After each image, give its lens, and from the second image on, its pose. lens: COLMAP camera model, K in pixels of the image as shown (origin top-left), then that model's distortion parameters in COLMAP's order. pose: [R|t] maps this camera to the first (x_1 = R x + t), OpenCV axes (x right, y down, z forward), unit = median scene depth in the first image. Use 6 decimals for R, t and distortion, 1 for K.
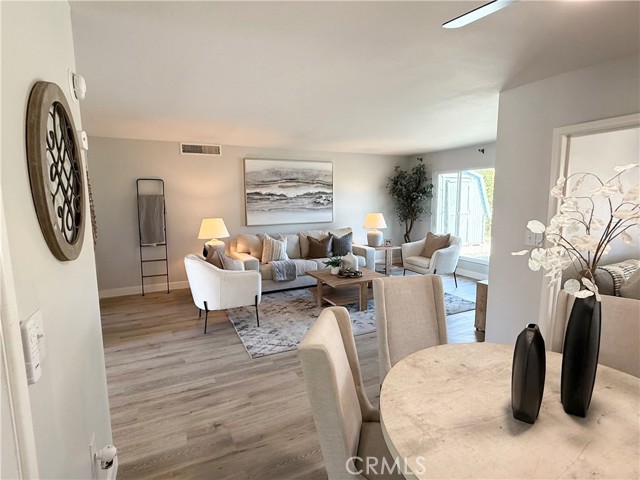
lens RADIAL K [[327.1, 0, 318.9], [0, 327.1, 240.3], [0, 0, 1]] dist [0.001260, -0.001658]
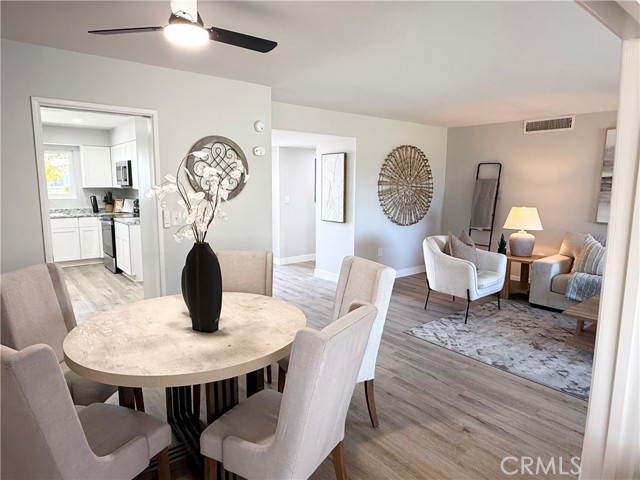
lens RADIAL K [[402.7, 0, 319.2], [0, 402.7, 240.1], [0, 0, 1]] dist [-0.009433, 0.000296]
pose [[0.219396, 0.148601, -0.964253, 0.568993], [-0.140420, 0.982852, 0.119518, -0.030190], [0.965478, 0.109178, 0.236501, 0.235940]]
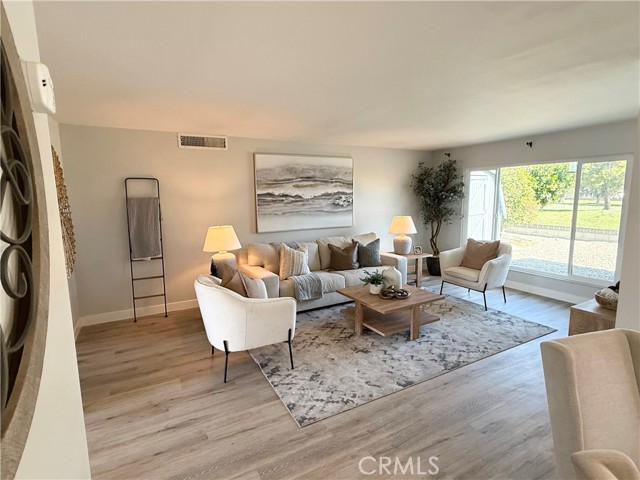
lens RADIAL K [[327.1, 0, 316.6], [0, 327.1, 240.4], [0, 0, 1]] dist [0.001260, -0.001658]
pose [[0.999119, -0.011009, 0.040485, -0.115803], [0.010696, 0.999911, 0.007931, -0.033873], [-0.040569, -0.007491, 0.999149, 0.168038]]
